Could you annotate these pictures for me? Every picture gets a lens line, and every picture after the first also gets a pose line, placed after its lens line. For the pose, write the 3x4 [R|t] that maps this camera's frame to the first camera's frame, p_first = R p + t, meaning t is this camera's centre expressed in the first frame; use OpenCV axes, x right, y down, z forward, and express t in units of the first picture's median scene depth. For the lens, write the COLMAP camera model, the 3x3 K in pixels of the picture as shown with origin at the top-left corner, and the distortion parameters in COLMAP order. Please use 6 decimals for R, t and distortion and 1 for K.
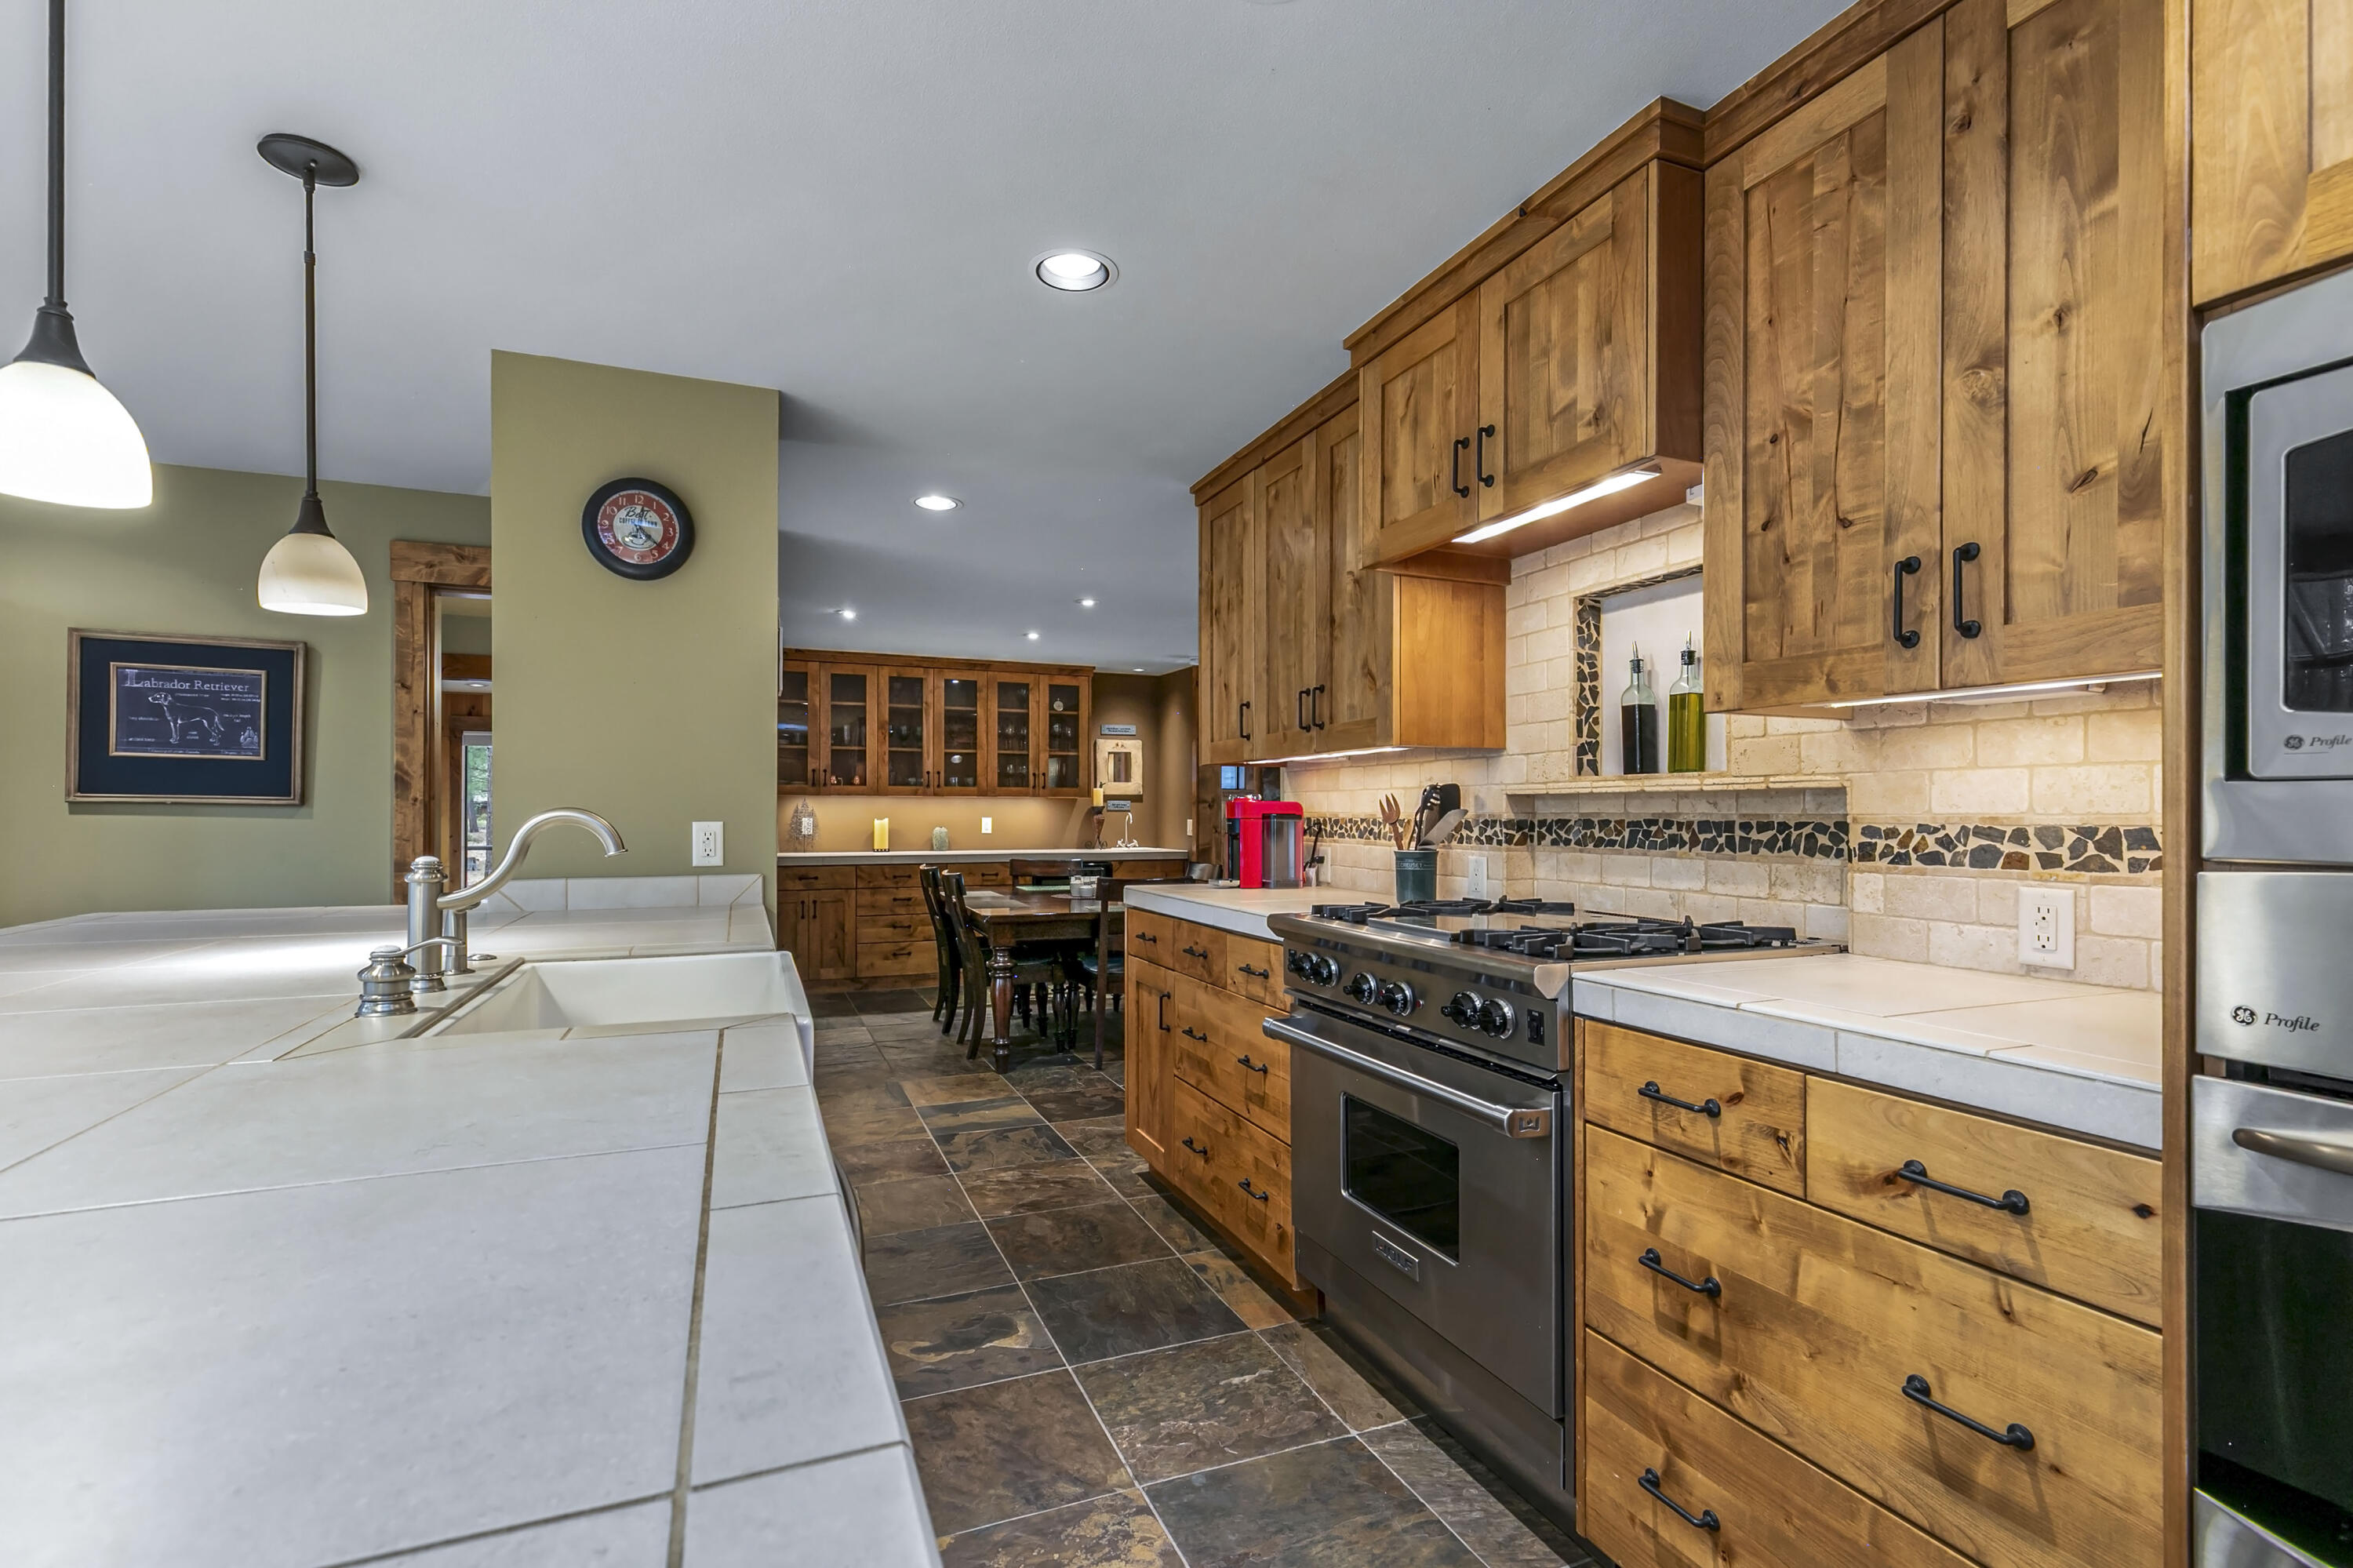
lens RADIAL K [[1060.8, 0, 1175.0], [0, 1060.8, 808.2], [0, 0, 1]] dist [0.002793, 0.000108]
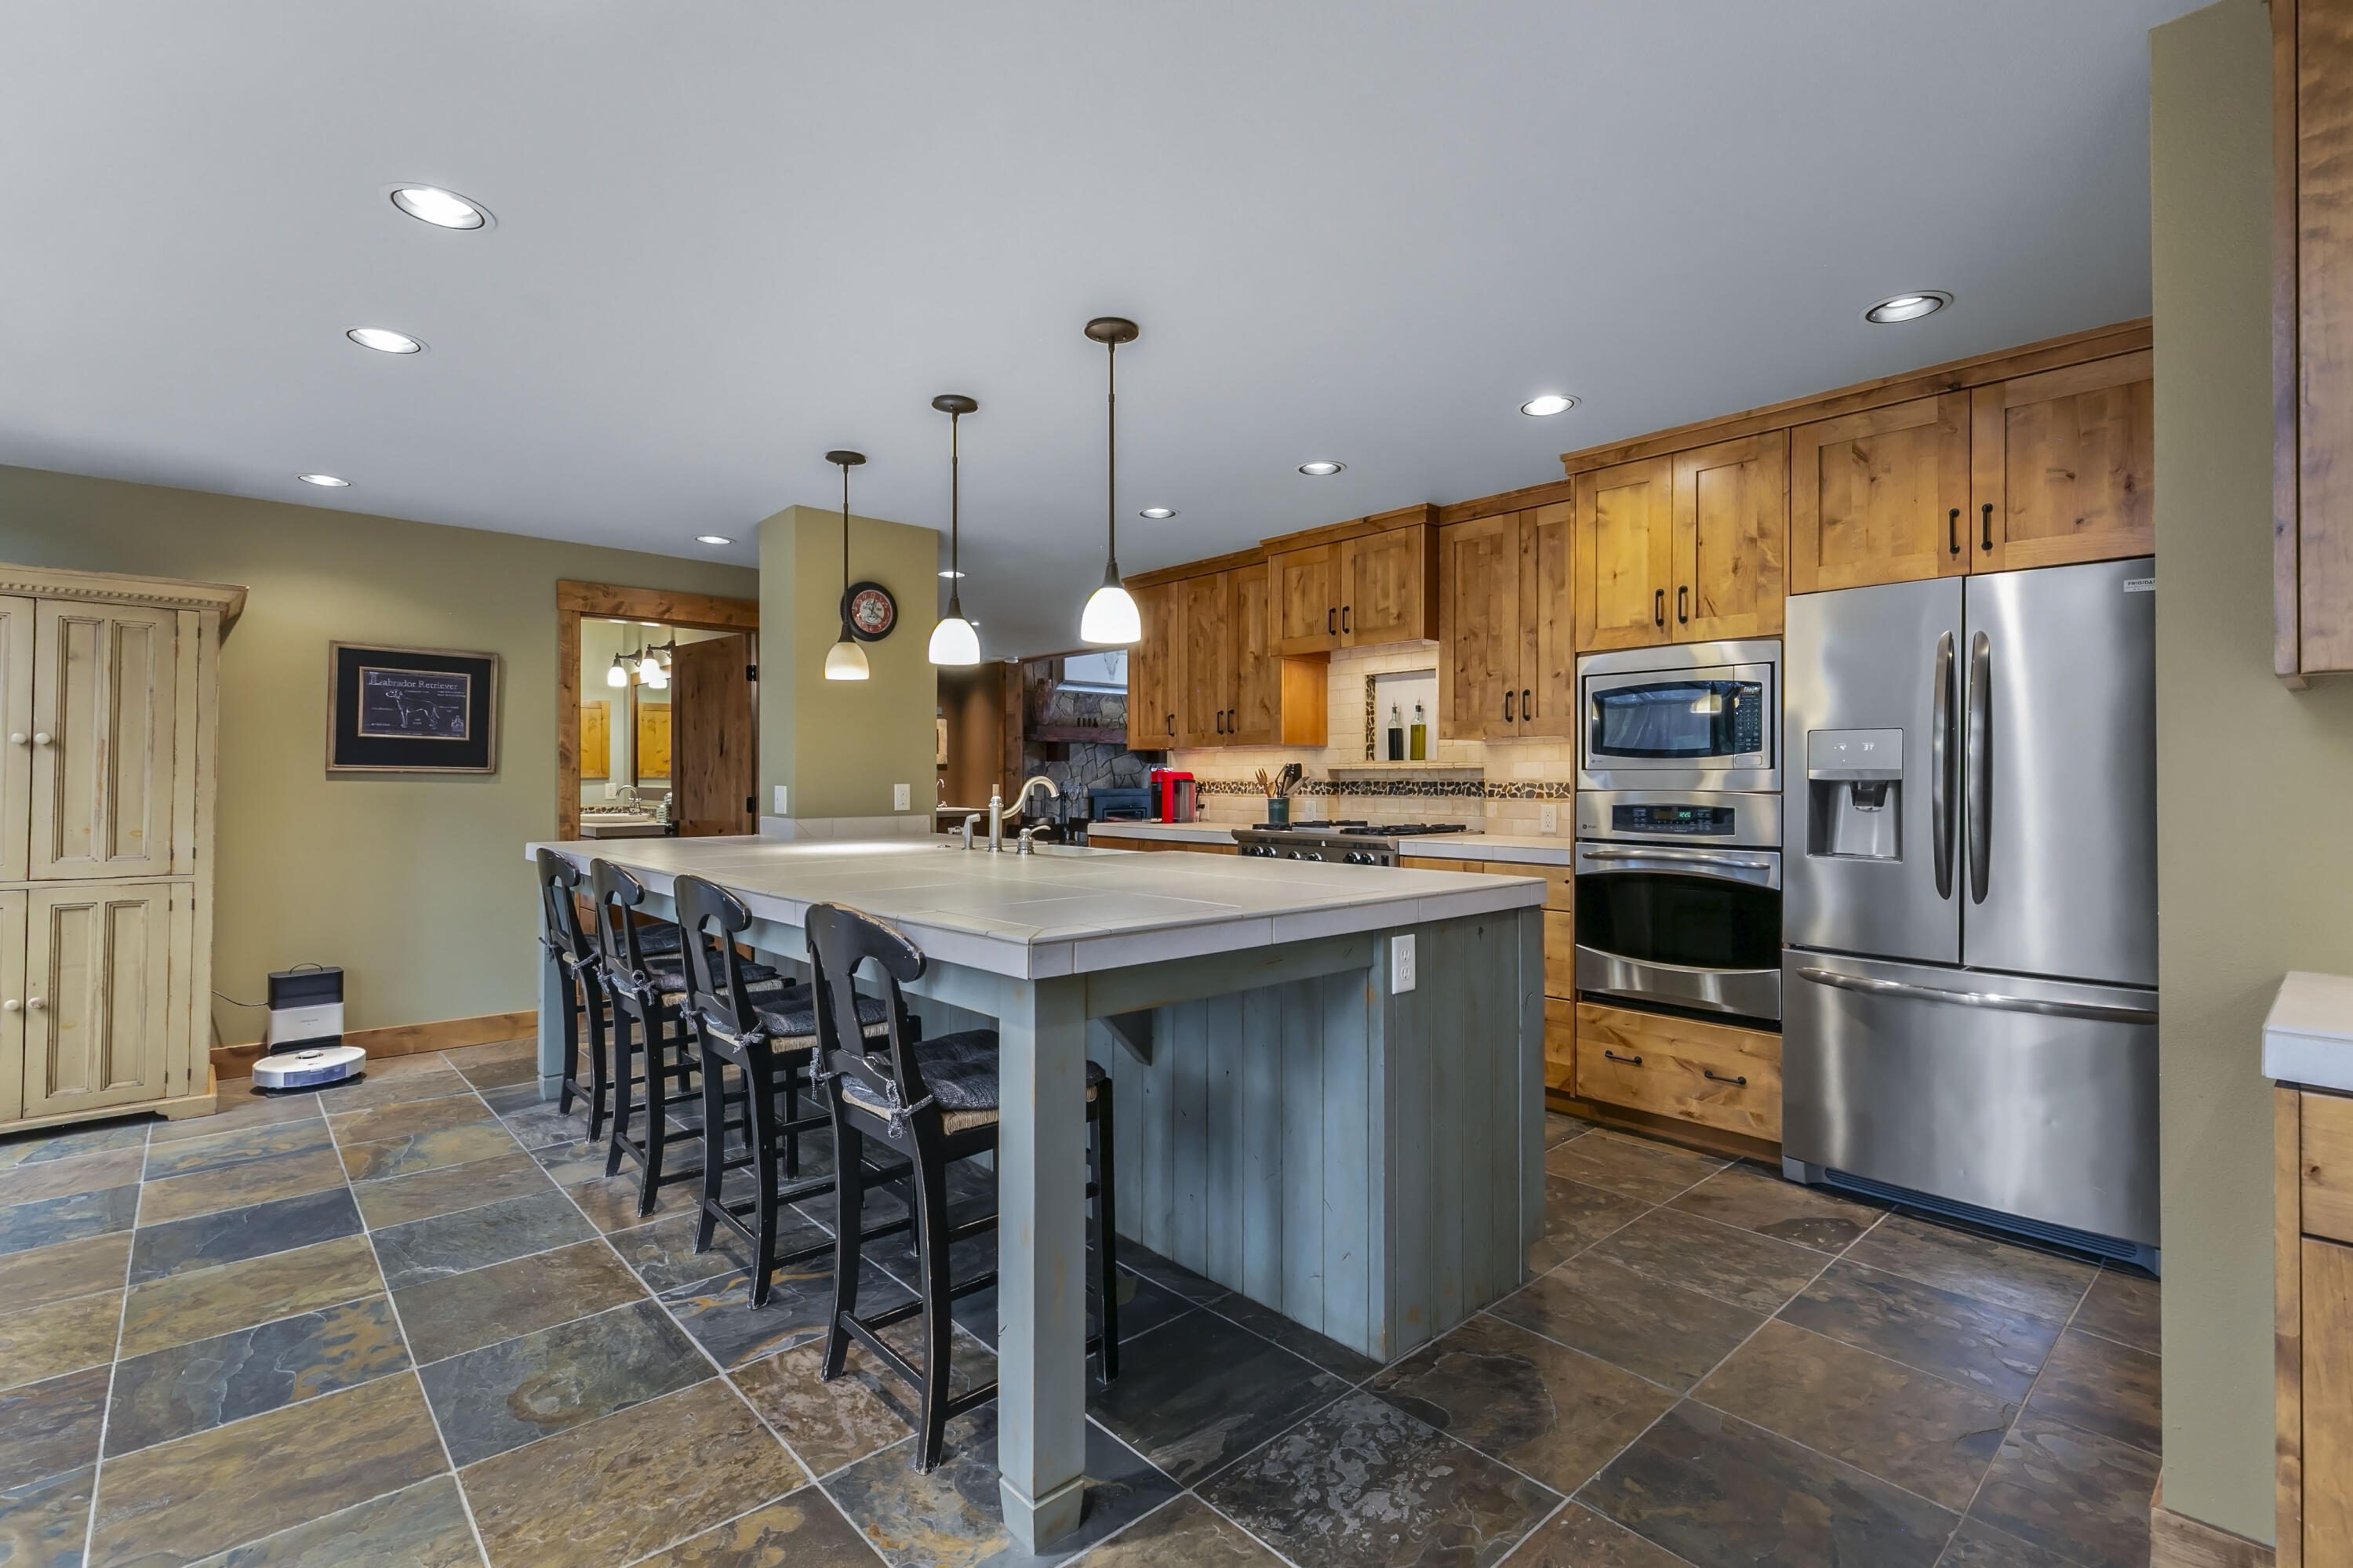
lens RADIAL K [[1070.5, 0, 1181.8], [0, 1070.5, 774.8], [0, 0, 1]] dist [0.001267, -0.000212]
pose [[0.940286, 0.000306, 0.340385, -0.730491], [-0.000426, 1.000000, 0.000277, -0.003178], [-0.340385, -0.000405, 0.940286, -0.921326]]
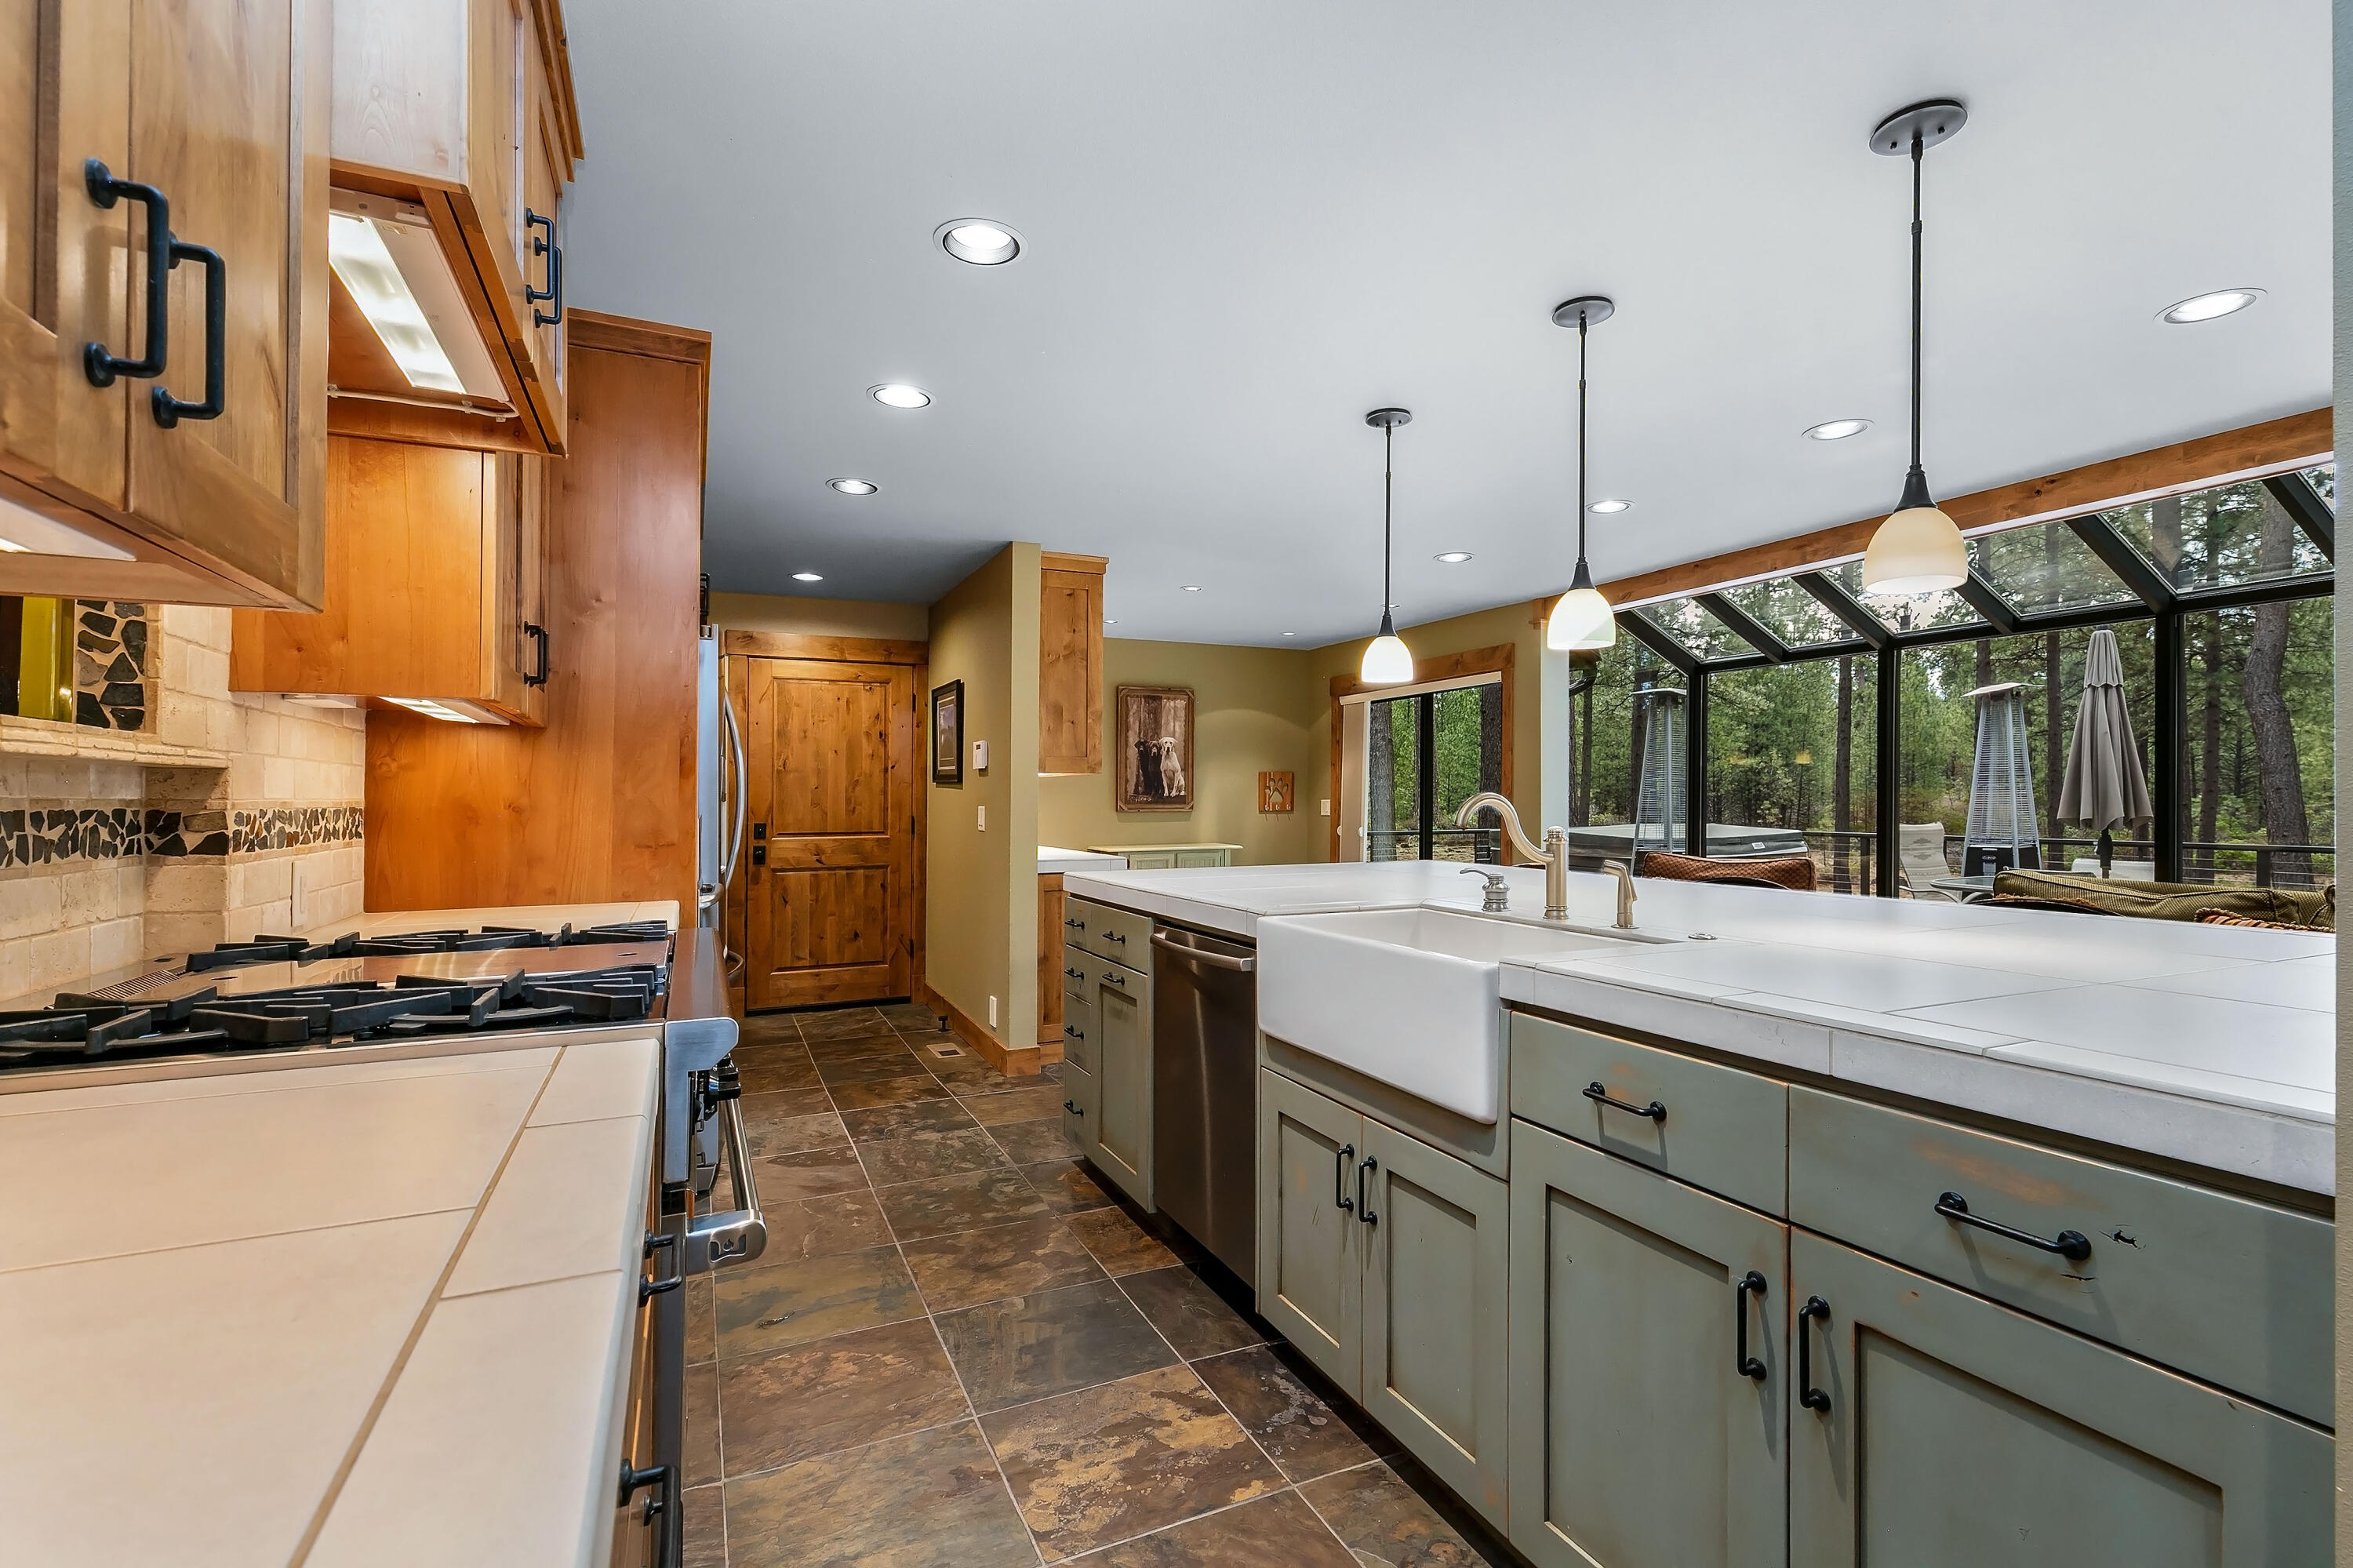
lens RADIAL K [[1051.2, 0, 1178.8], [0, 1051.2, 795.8], [0, 0, 1]] dist [0.001165, -0.000320]
pose [[-0.999348, 0.001238, -0.036092, -0.093401], [0.001542, 0.999964, -0.008372, 0.009625], [0.036080, -0.008422, -0.999313, 1.546421]]
